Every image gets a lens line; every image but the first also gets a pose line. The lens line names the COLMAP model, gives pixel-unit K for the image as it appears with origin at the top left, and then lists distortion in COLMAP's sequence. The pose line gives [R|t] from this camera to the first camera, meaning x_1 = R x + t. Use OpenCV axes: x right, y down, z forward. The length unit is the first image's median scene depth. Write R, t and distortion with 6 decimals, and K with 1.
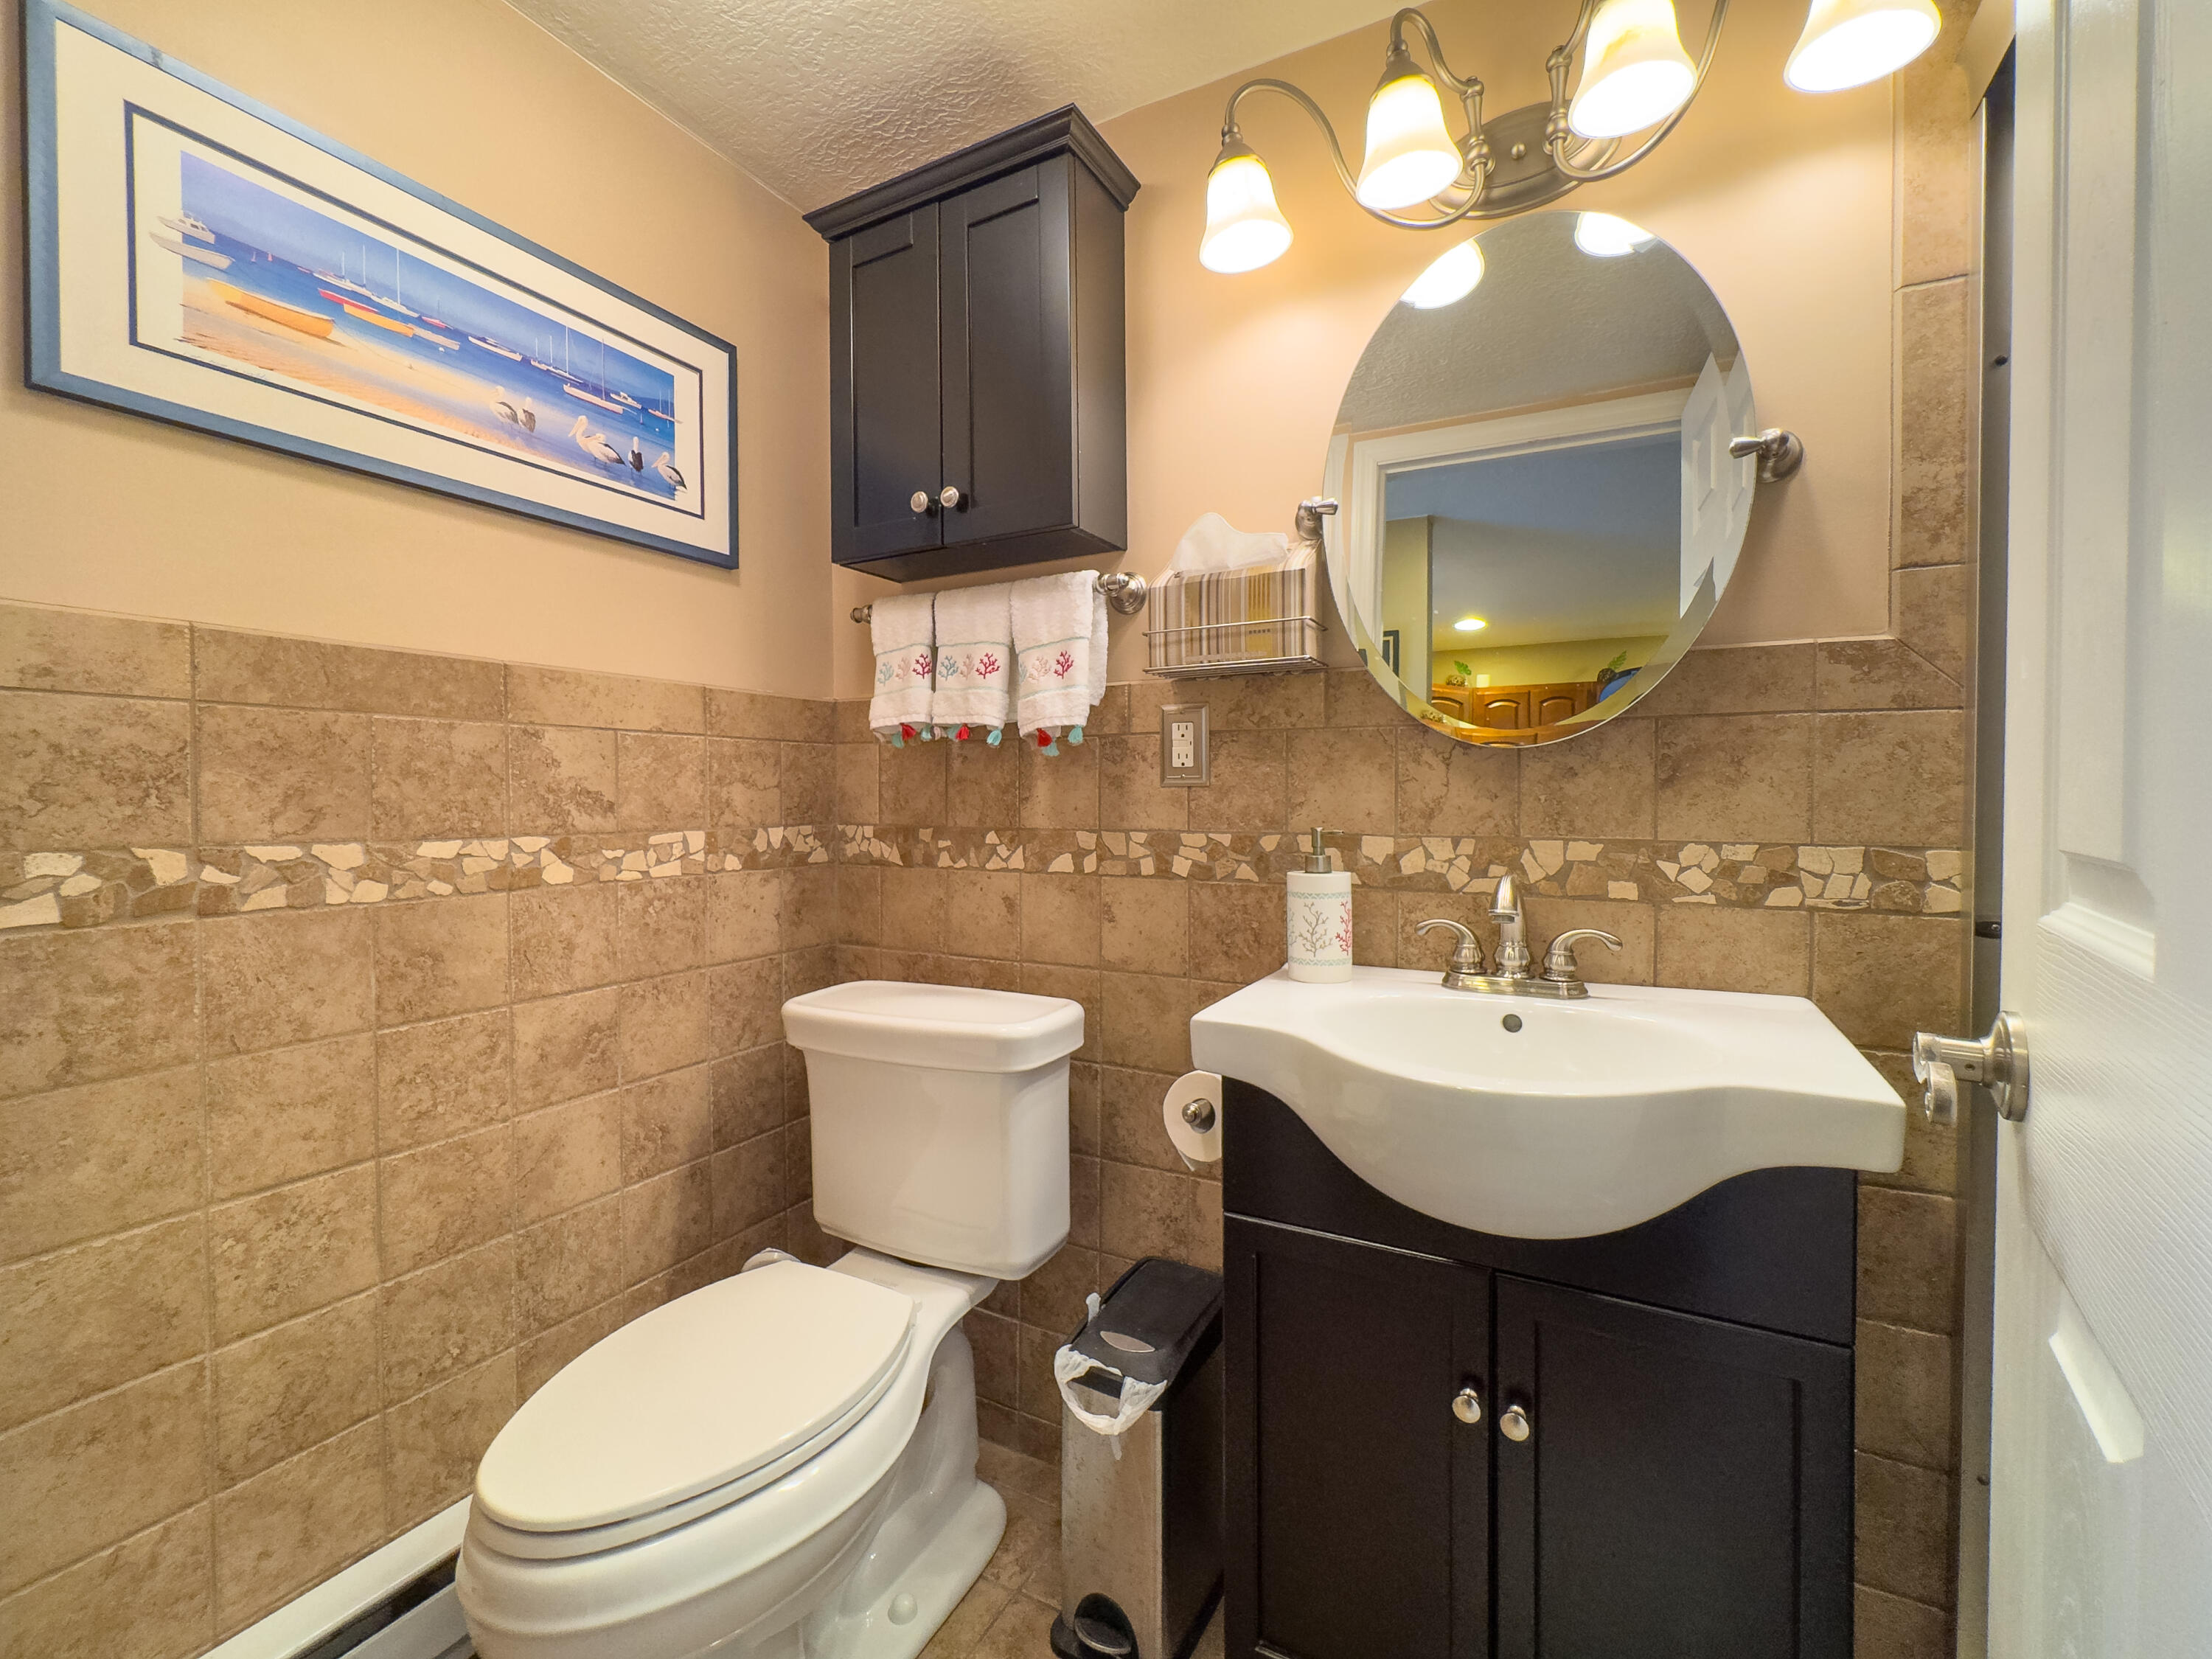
lens RADIAL K [[891.9, 0, 1125.4], [0, 891.9, 810.7], [0, 0, 1]] dist [-0.007622, 0.002191]
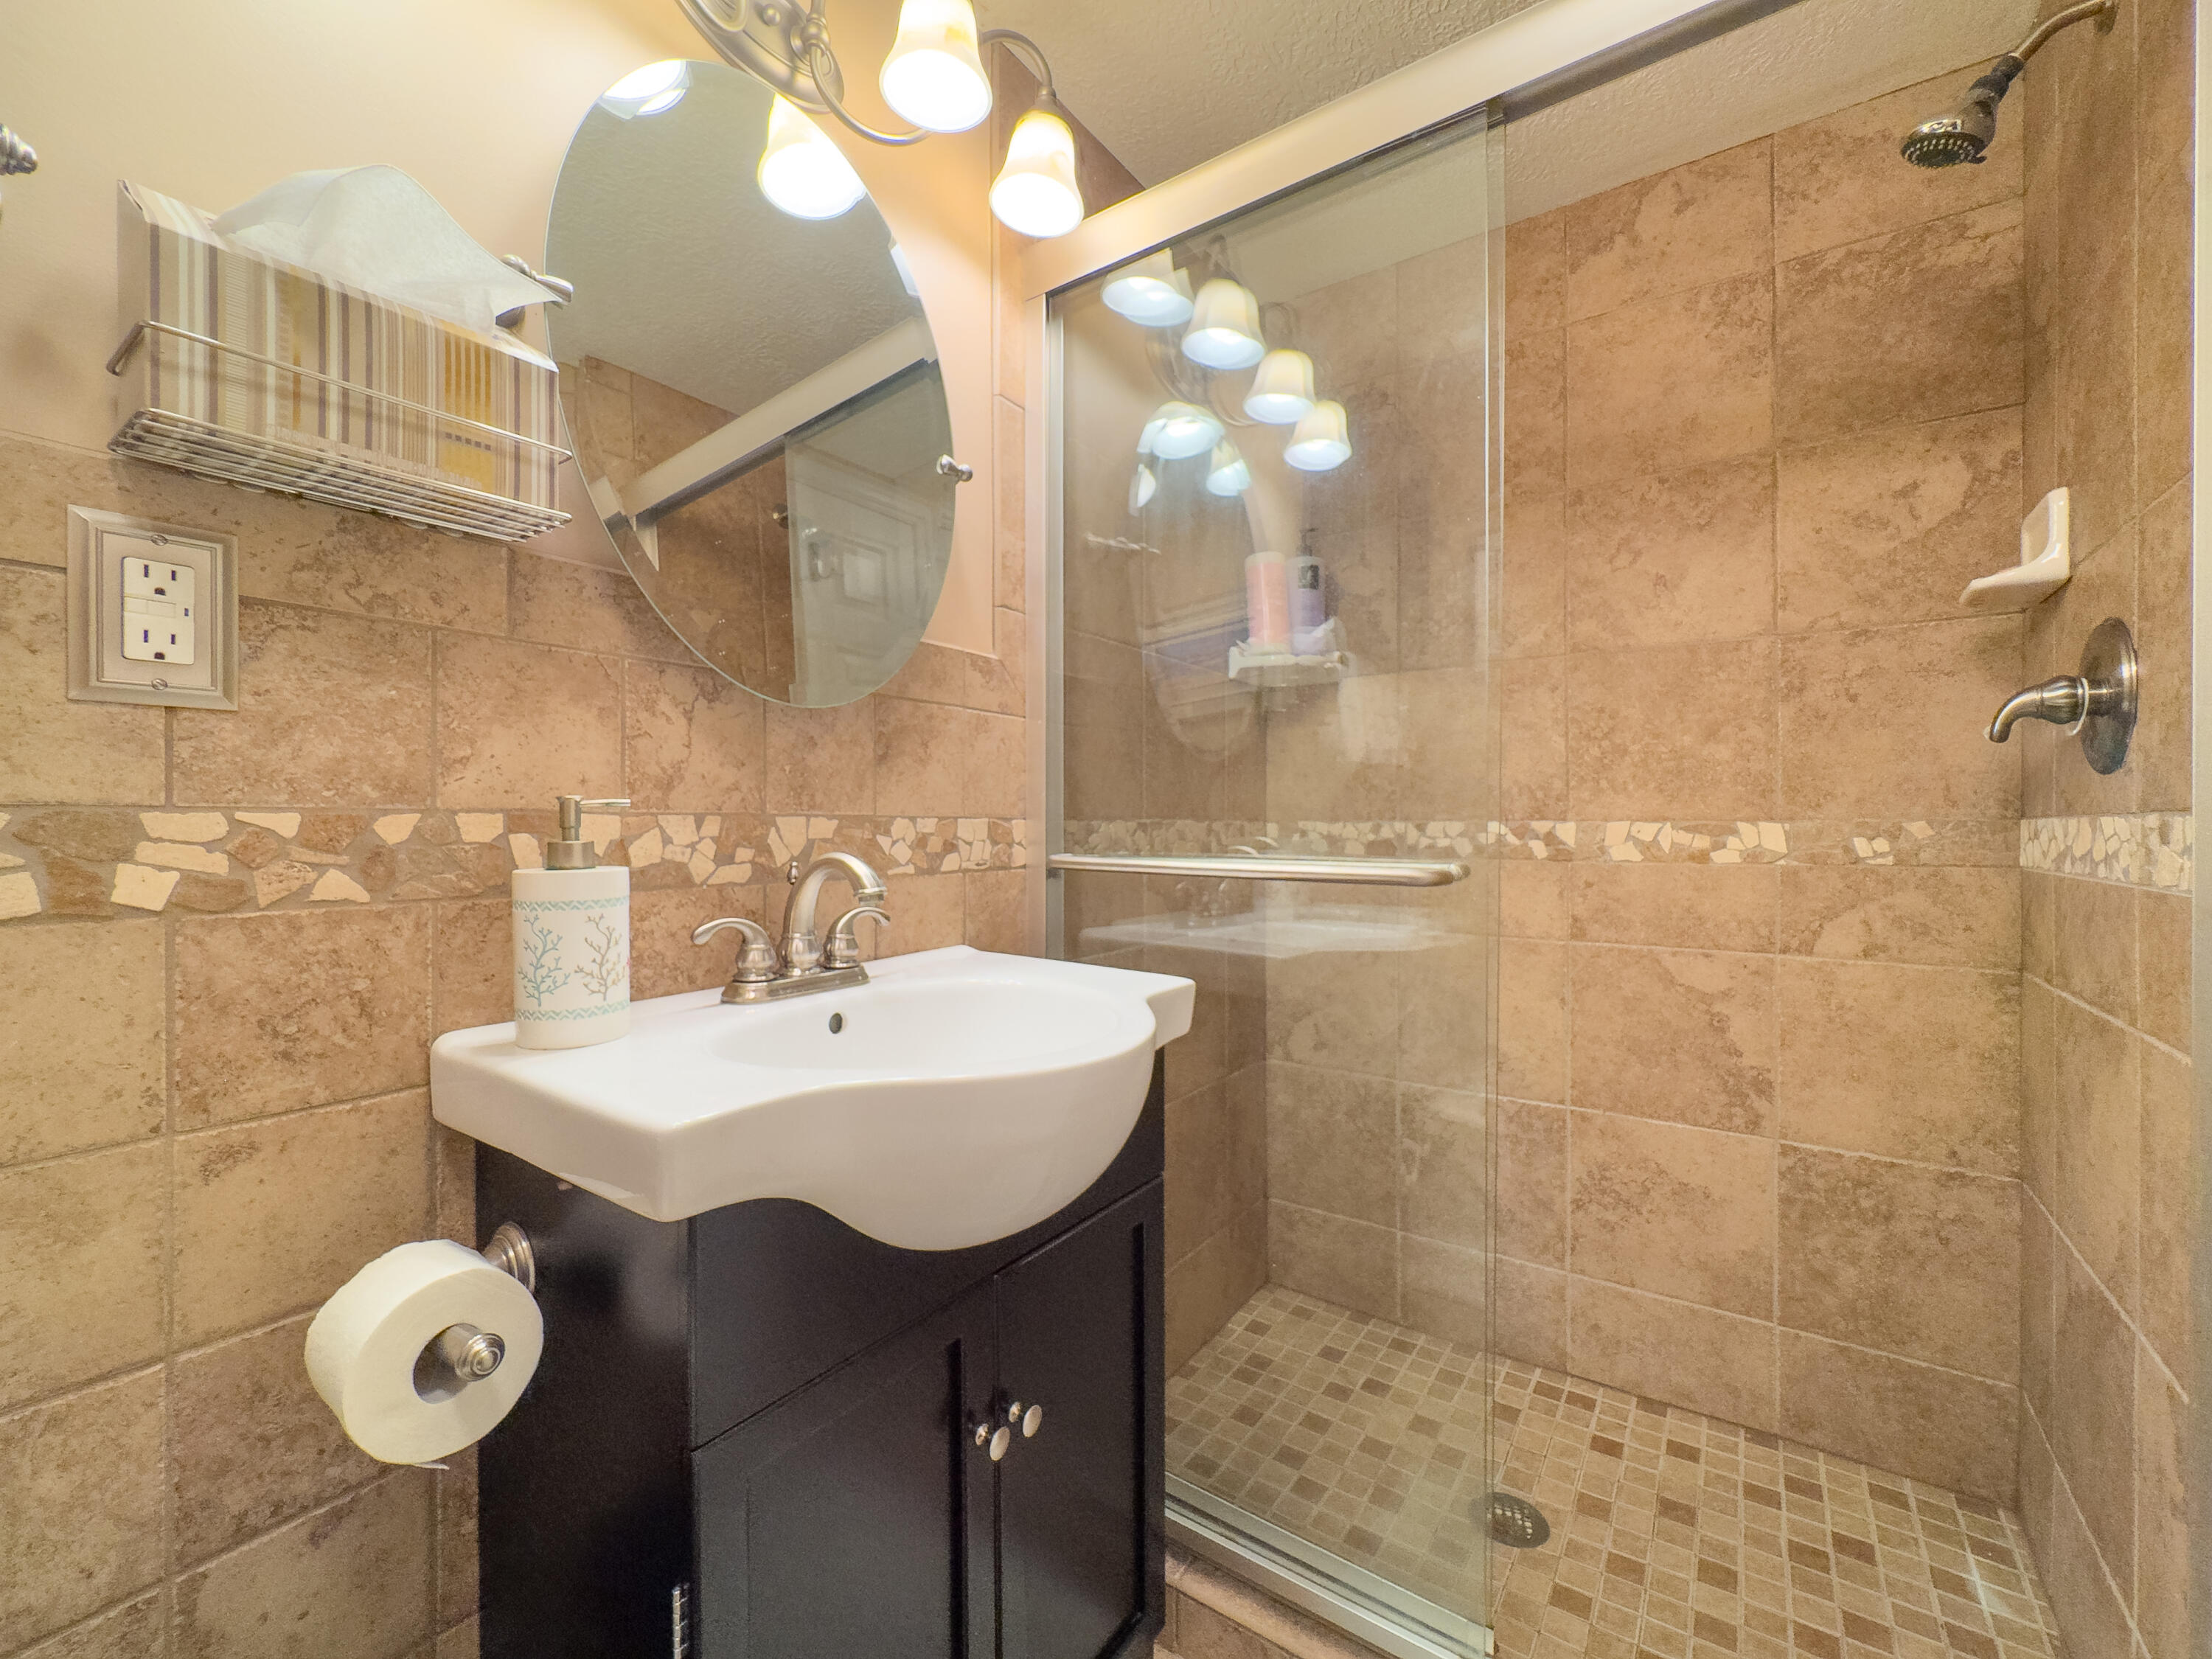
lens RADIAL K [[891.9, 0, 1100.1], [0, 891.9, 820.9], [0, 0, 1]] dist [-0.007622, 0.002191]
pose [[0.163949, 0.002148, 0.986467, -0.333419], [0.013209, 0.999903, -0.004373, 0.043248], [-0.986380, 0.013747, 0.163904, 0.529075]]
